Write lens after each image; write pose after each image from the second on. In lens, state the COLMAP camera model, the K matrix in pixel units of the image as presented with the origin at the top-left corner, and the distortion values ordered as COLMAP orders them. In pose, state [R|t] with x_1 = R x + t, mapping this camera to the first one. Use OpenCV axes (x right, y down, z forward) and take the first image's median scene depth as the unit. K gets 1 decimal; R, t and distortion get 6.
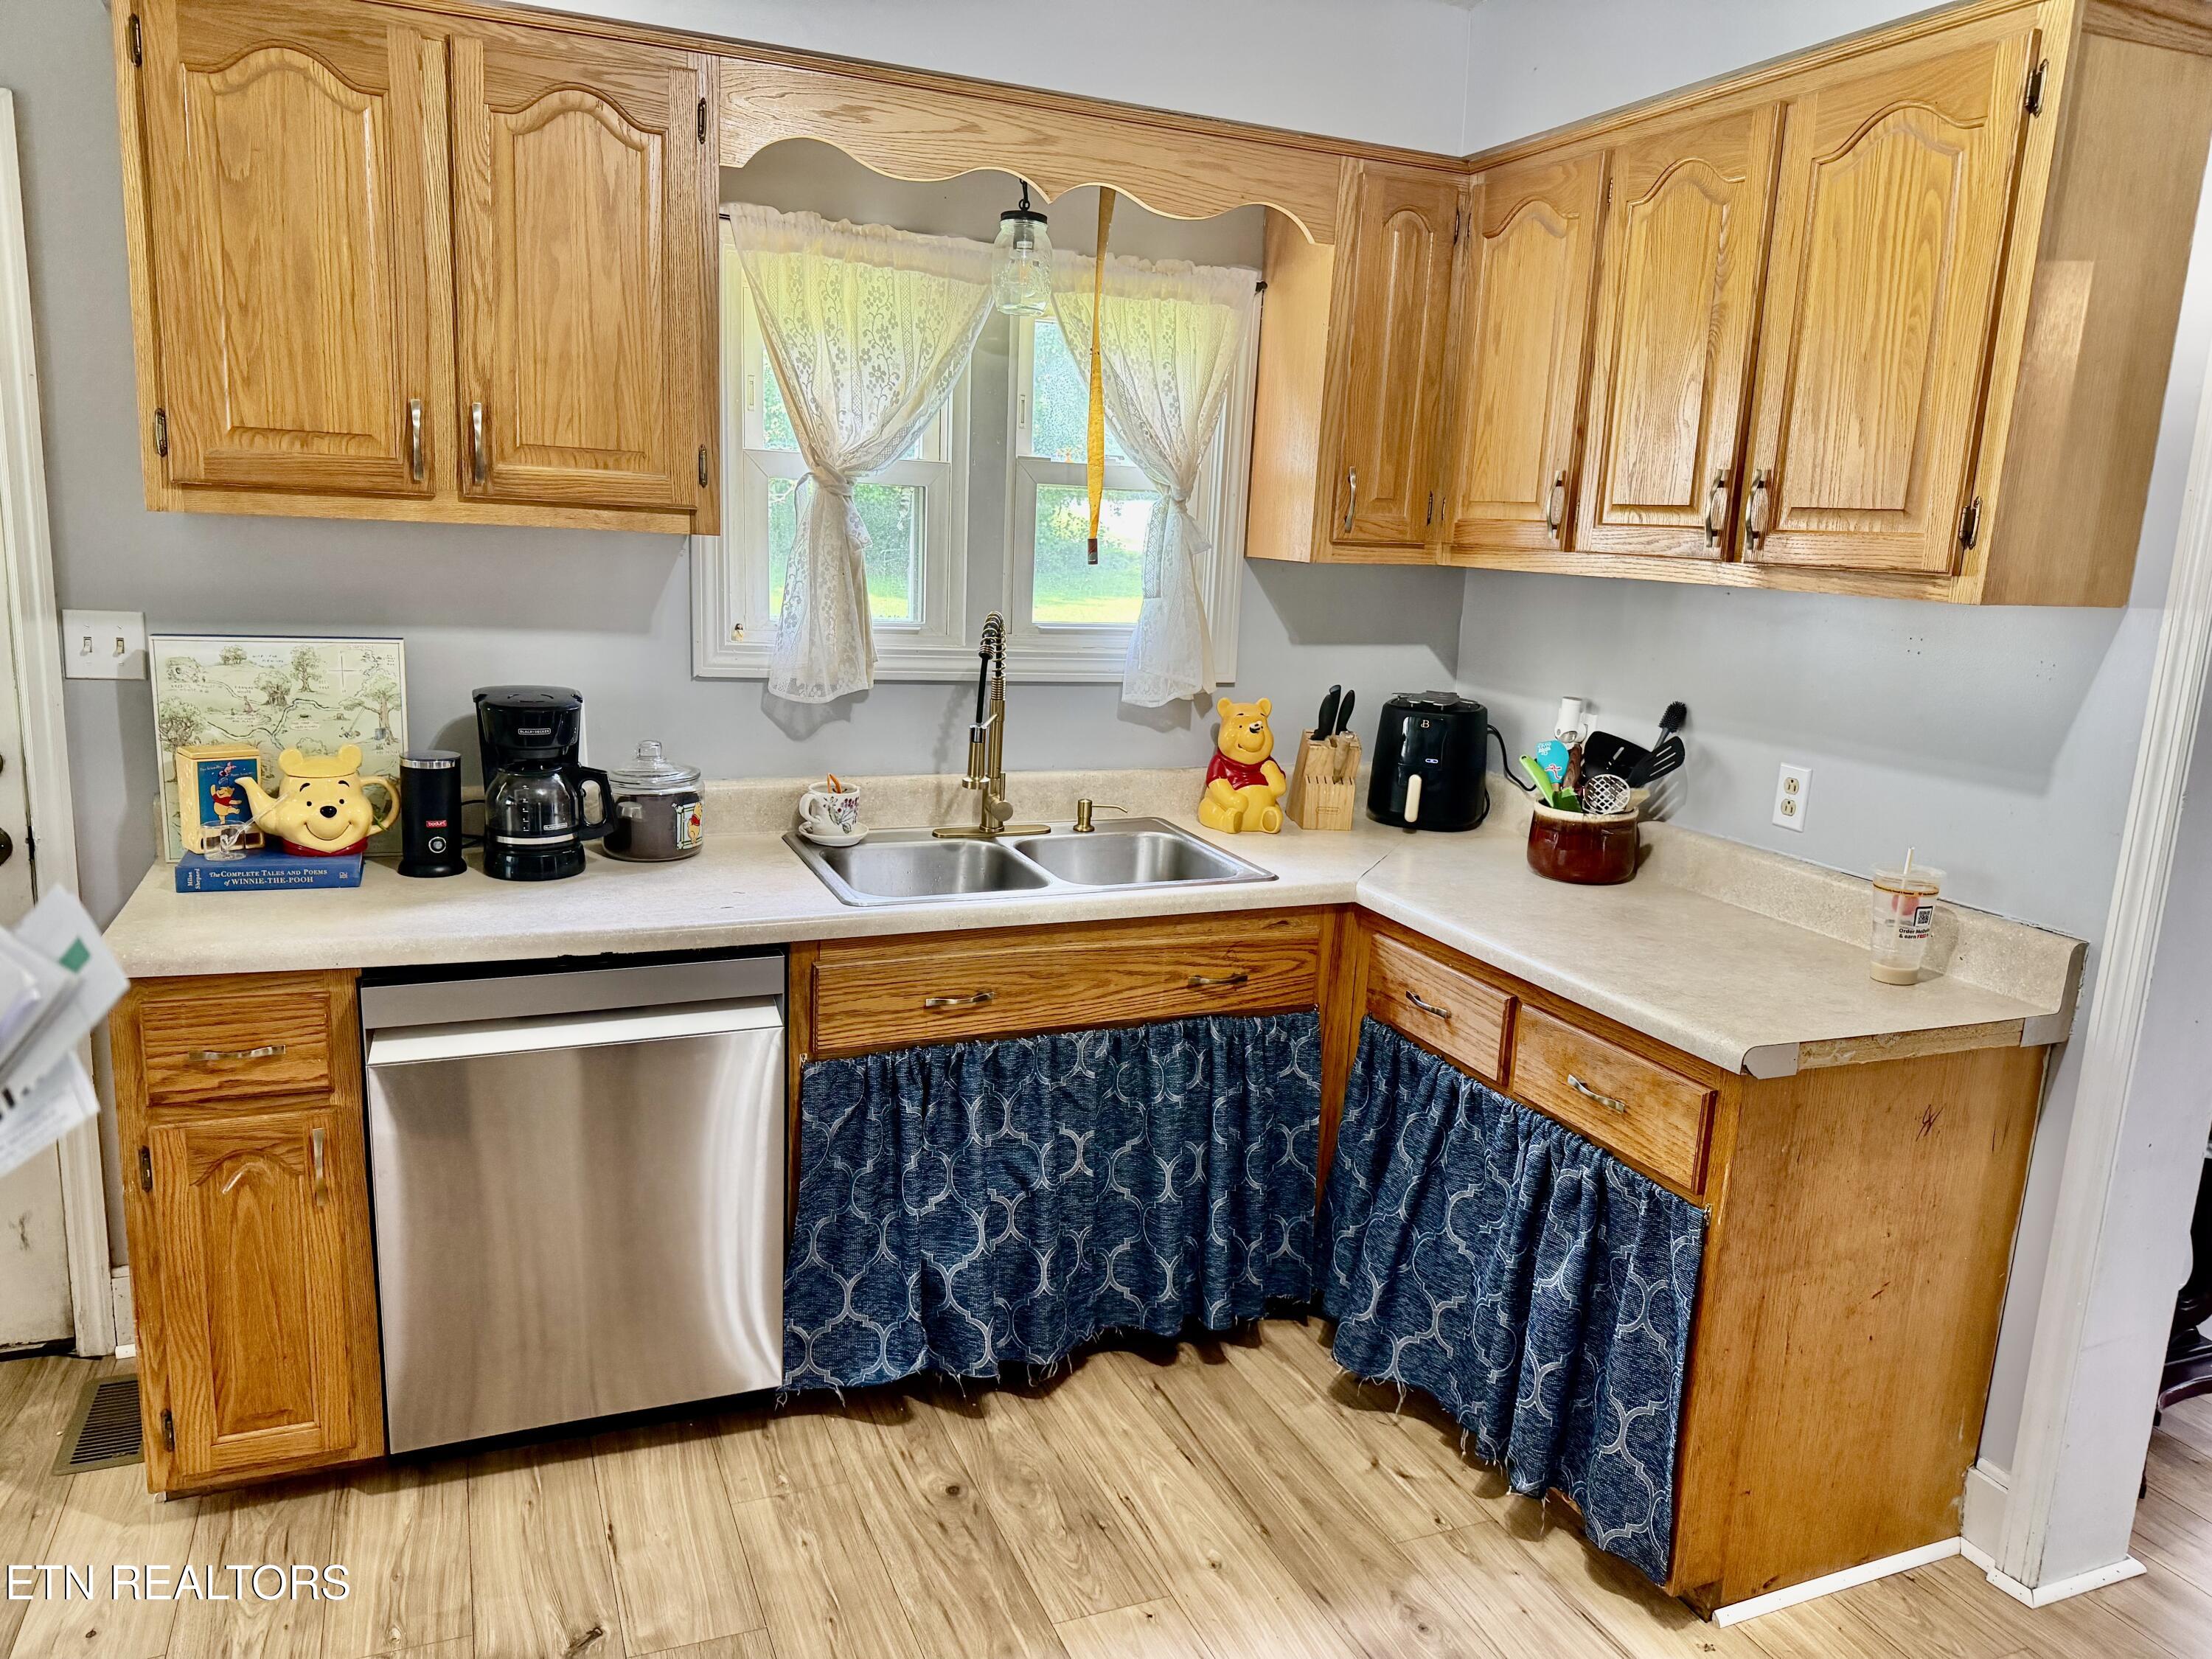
lens RADIAL K [[1543.2, 0, 1111.0], [0, 1543.2, 838.0], [0, 0, 1]] dist [0.187395, -0.428774]
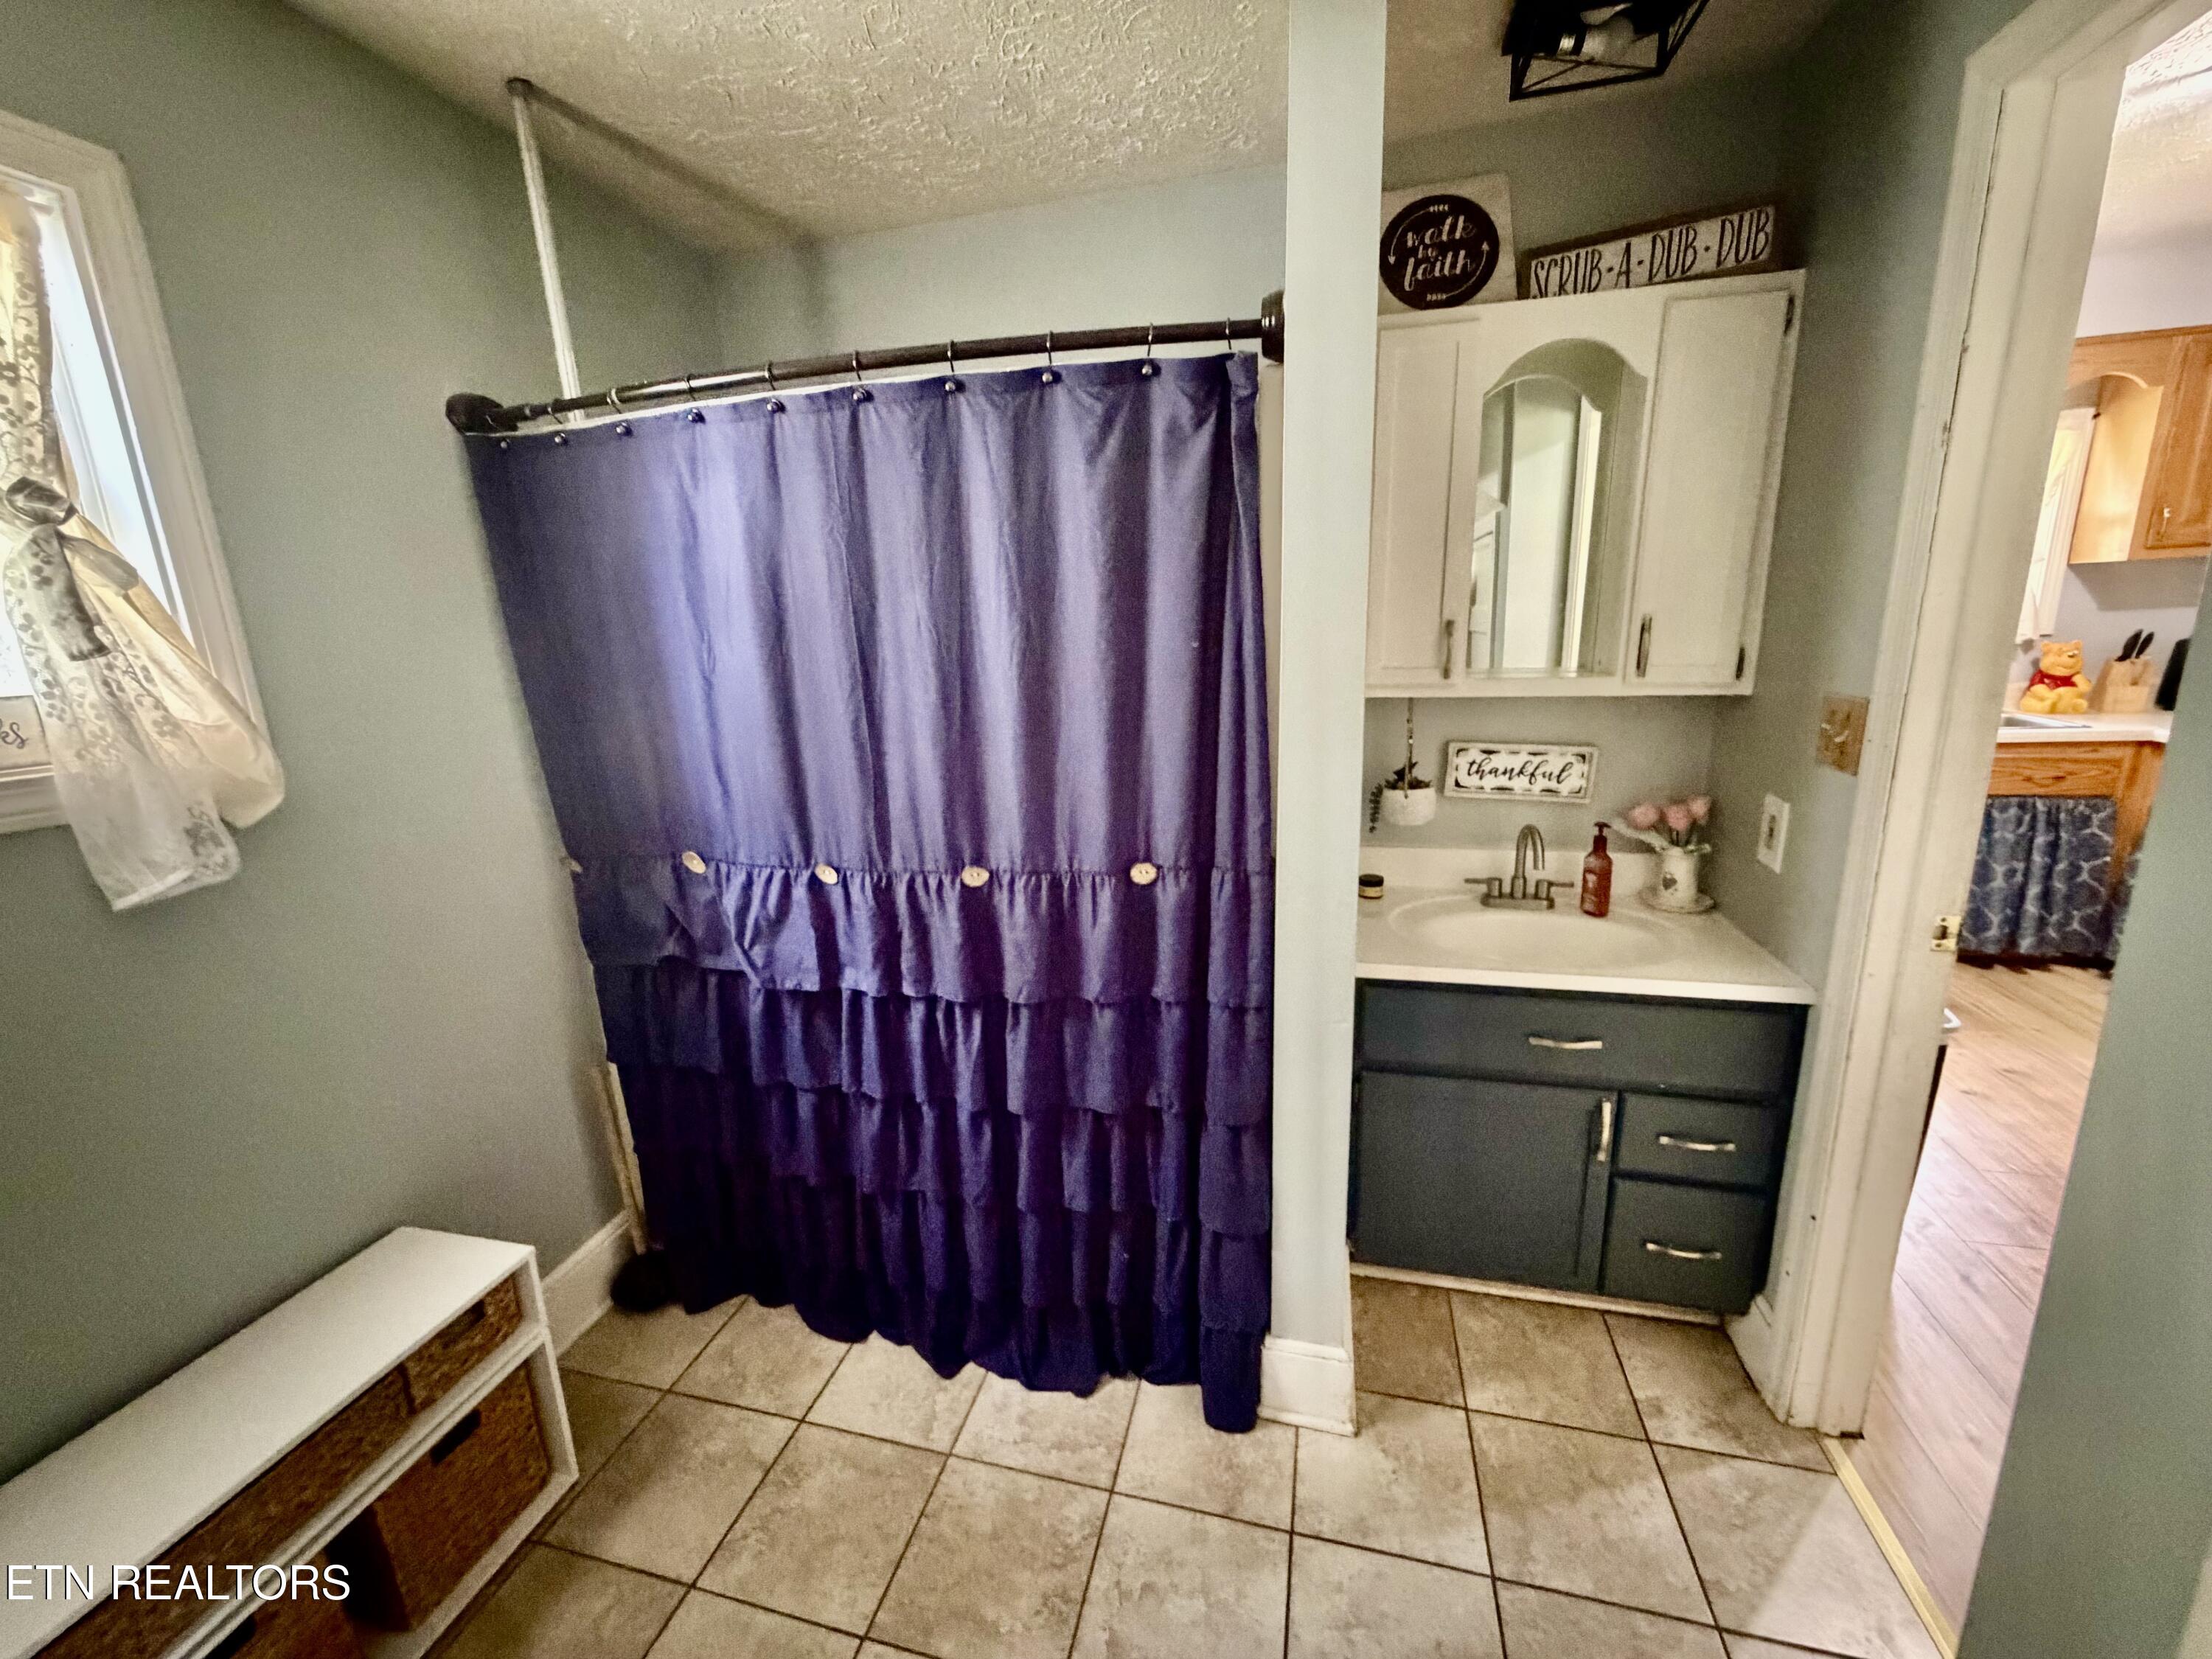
lens RADIAL K [[881.9, 0, 1091.5], [0, 881.9, 825.6], [0, 0, 1]] dist [-0.000228, 0.000244]
pose [[0.783444, 0.058820, -0.618672, -0.173673], [-0.042217, 0.998248, 0.041447, 0.149434], [0.620026, -0.006353, 0.784555, -0.598442]]
